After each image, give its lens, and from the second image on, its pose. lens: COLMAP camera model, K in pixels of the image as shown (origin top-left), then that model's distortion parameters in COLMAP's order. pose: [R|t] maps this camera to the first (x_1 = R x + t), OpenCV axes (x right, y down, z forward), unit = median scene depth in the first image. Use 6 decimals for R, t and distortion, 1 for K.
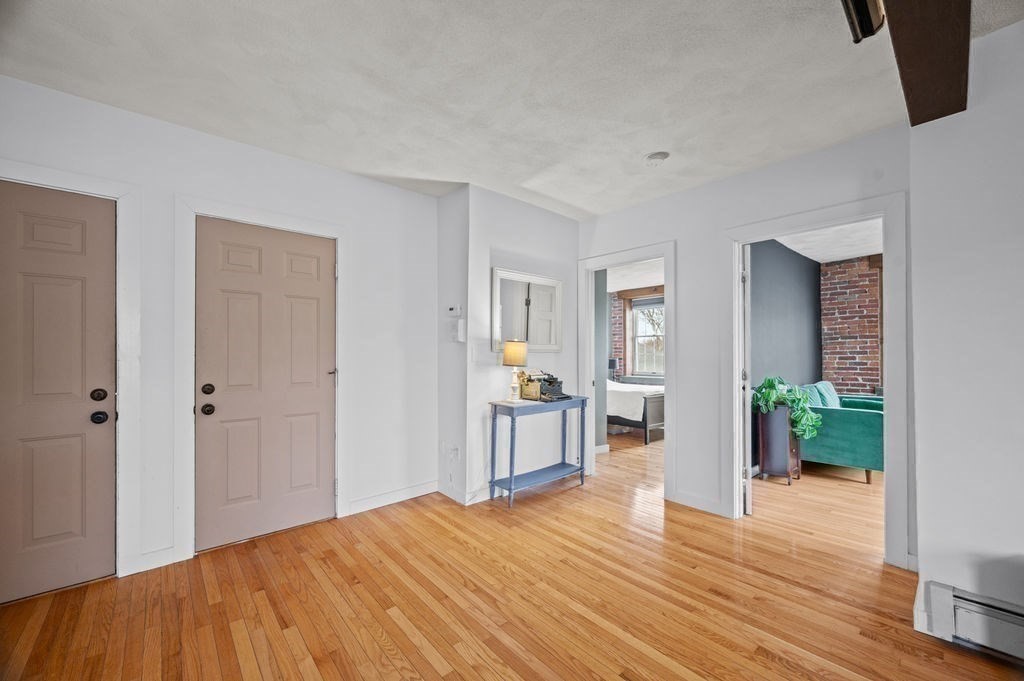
lens RADIAL K [[405.2, 0, 510.7], [0, 405.2, 348.7], [0, 0, 1]] dist [-0.000827, -0.000172]
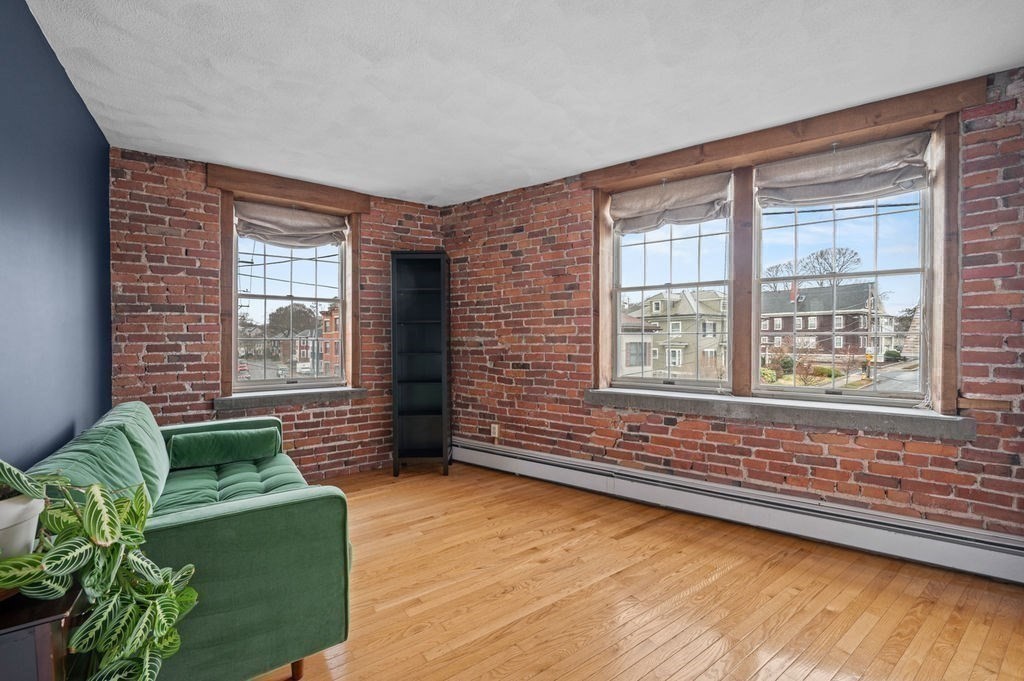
lens RADIAL K [[426.1, 0, 513.8], [0, 426.1, 342.2], [0, 0, 1]] dist [-0.002966, -0.000048]
pose [[0.094735, -0.005088, 0.995490, 0.324733], [-0.014362, 0.999876, 0.006477, 0.005923], [-0.995399, -0.014911, 0.094650, 0.492370]]
